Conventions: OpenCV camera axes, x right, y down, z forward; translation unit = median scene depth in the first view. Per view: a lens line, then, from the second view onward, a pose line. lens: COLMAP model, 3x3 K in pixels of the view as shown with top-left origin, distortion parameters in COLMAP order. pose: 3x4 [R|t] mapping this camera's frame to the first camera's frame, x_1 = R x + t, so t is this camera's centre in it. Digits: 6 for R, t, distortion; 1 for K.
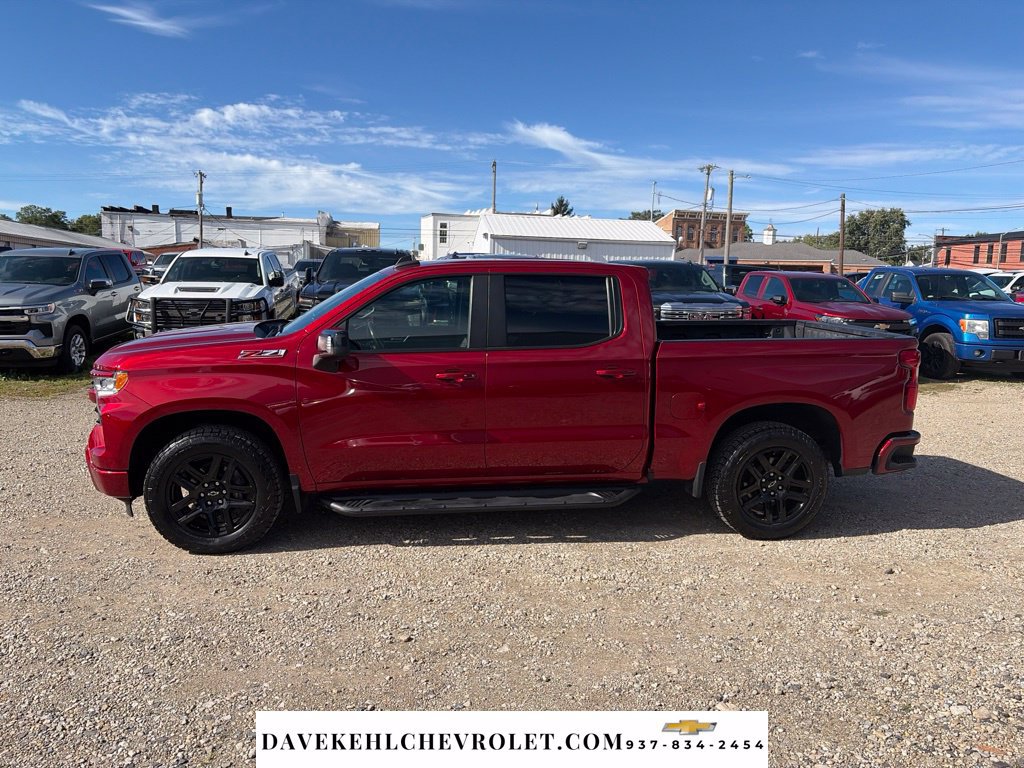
lens RADIAL K [[771.1, 0, 512.7], [0, 771.1, 388.9], [0, 0, 1]] dist [0.018577, -0.019965]
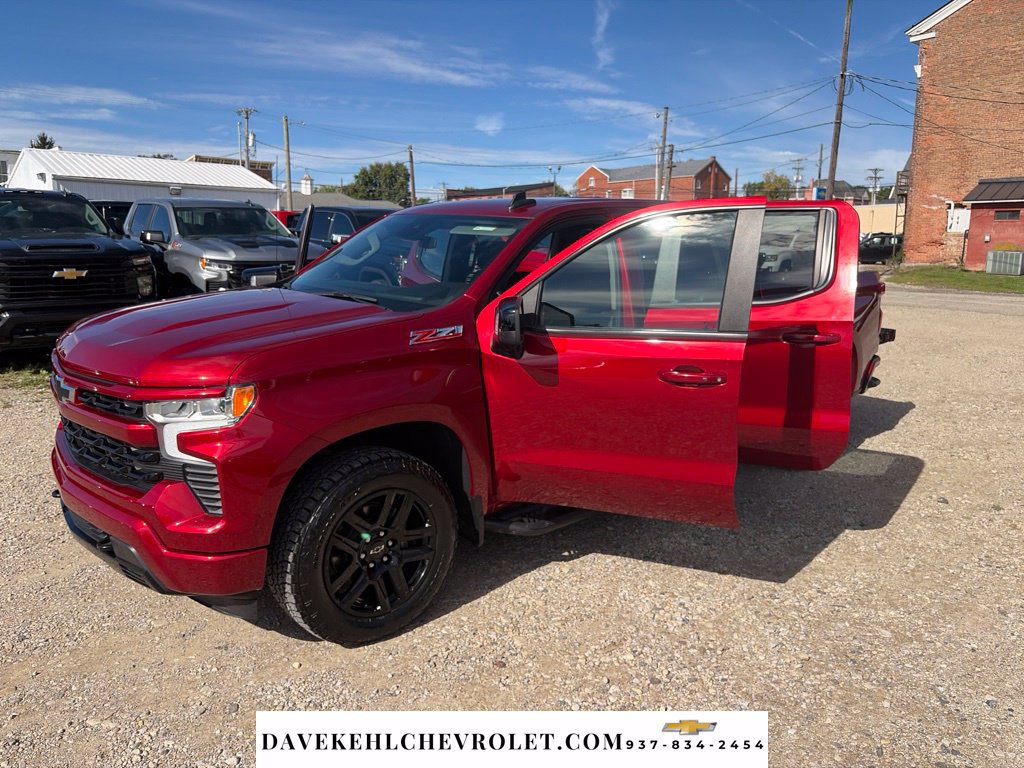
lens RADIAL K [[771.1, 0, 510.3], [0, 771.1, 392.5], [0, 0, 1]] dist [0.018577, -0.019965]
pose [[0.825283, -0.130097, 0.549530, -0.455488], [0.093777, 0.991163, 0.093816, -0.036107], [-0.556879, -0.025891, 0.830190, 0.276263]]
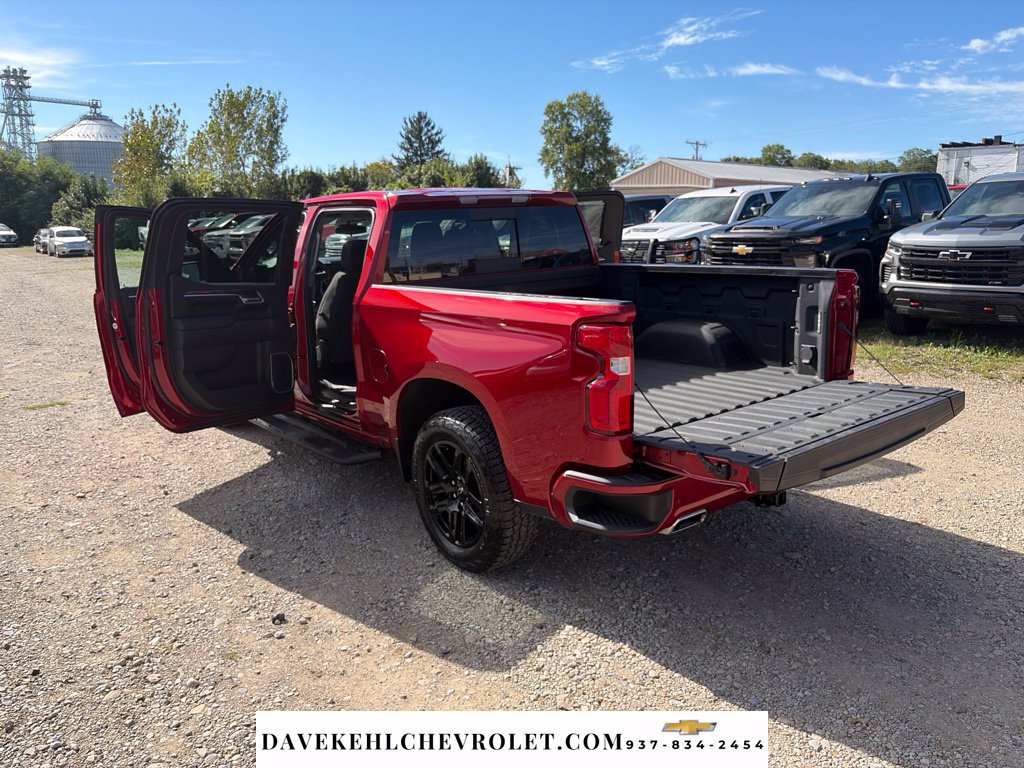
lens RADIAL K [[771.1, 0, 506.4], [0, 771.1, 393.6], [0, 0, 1]] dist [0.018577, -0.019965]
pose [[0.510842, 0.162041, -0.844265, 0.732262], [-0.094975, 0.986701, 0.131912, -0.051730], [0.854412, 0.012798, 0.519439, 0.514465]]
